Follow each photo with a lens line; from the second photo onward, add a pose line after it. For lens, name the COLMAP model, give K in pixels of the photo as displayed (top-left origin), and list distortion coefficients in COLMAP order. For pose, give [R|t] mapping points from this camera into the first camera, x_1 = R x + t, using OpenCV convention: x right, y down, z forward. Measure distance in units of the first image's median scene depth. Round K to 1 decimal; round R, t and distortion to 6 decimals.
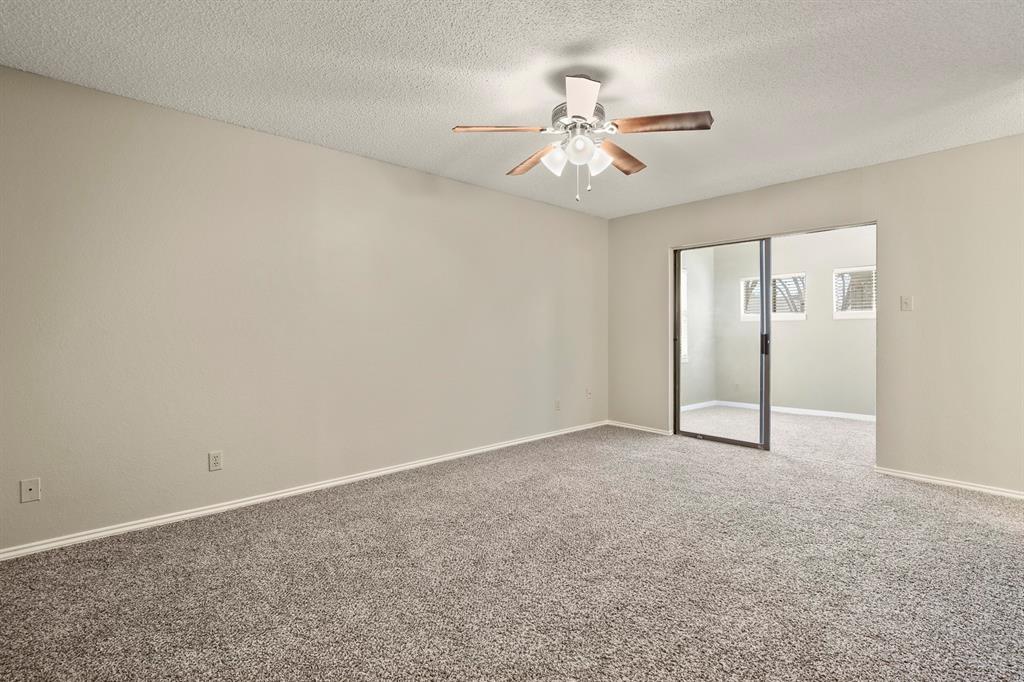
lens RADIAL K [[463.9, 0, 511.2], [0, 463.9, 335.6], [0, 0, 1]] dist [-0.026381, 0.007585]
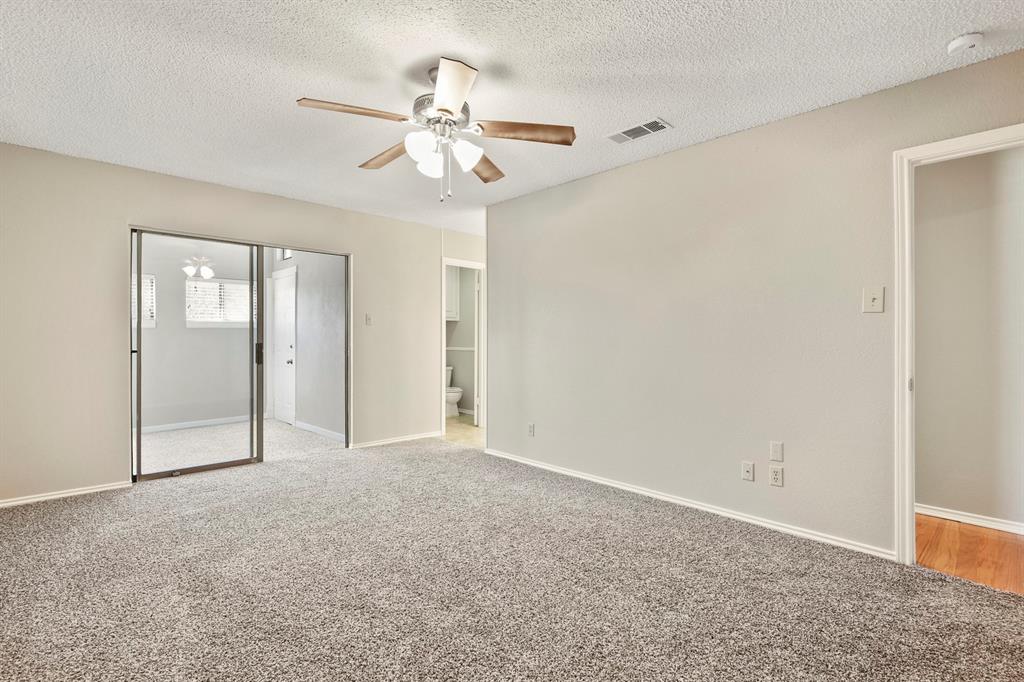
lens RADIAL K [[463.9, 0, 511.2], [0, 463.9, 335.6], [0, 0, 1]] dist [-0.026381, 0.007585]
pose [[-0.020247, 0.006654, 0.999773, -0.436681], [0.011947, 0.999908, -0.006413, -0.006408], [-0.999724, 0.011815, -0.020325, 0.484923]]
